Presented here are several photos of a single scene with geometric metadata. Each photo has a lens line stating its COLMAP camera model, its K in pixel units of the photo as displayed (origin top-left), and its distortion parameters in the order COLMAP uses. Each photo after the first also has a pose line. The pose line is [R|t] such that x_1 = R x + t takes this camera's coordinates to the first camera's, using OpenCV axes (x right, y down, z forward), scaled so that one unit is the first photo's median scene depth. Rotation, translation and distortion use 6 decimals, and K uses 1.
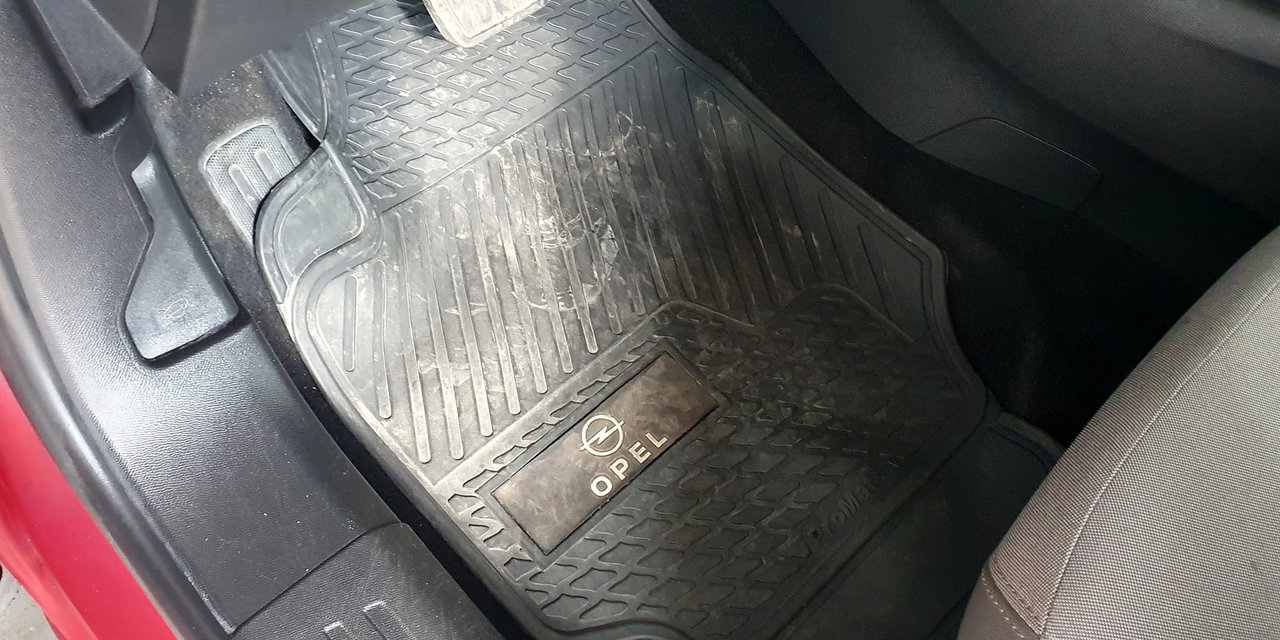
lens RADIAL K [[1028.6, 0, 640.0], [0, 1028.6, 320.0], [0, 0, 1]] dist [-0.002442, -0.102937]
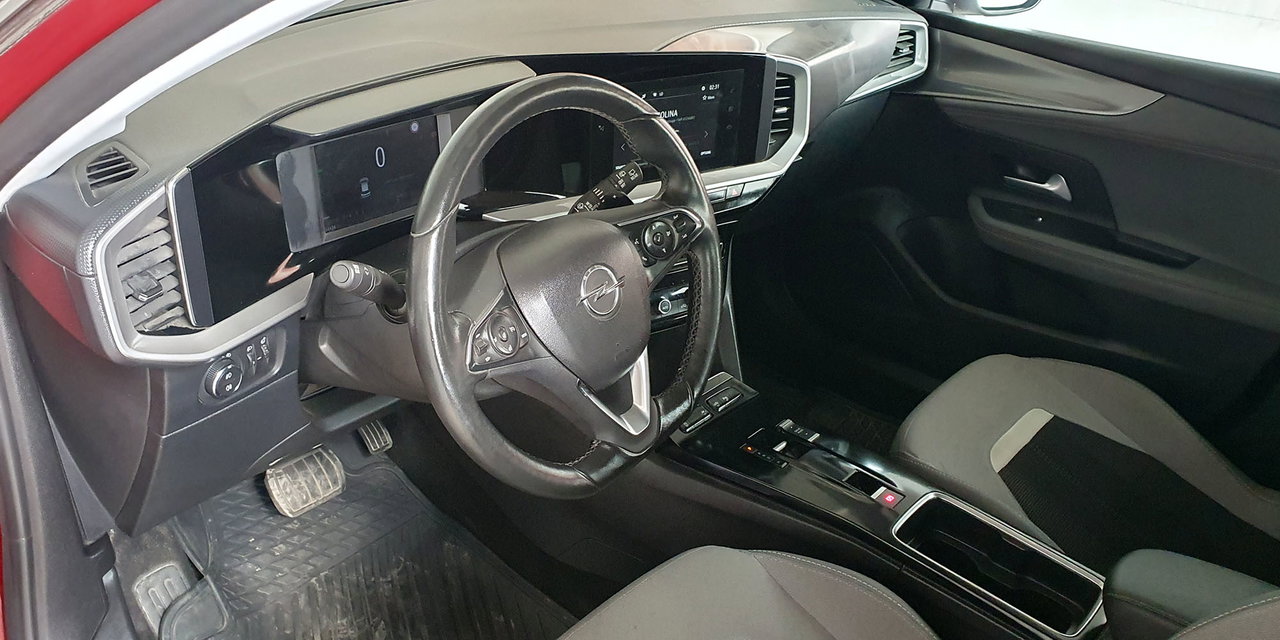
lens RADIAL K [[1028.6, 0, 640.0], [0, 1028.6, 320.0], [0, 0, 1]] dist [-0.002442, -0.102937]
pose [[0.995241, -0.053280, 0.081592, 0.279479], [0.084551, 0.888412, -0.451194, 0.261105], [-0.048448, 0.455945, 0.888688, -0.704273]]
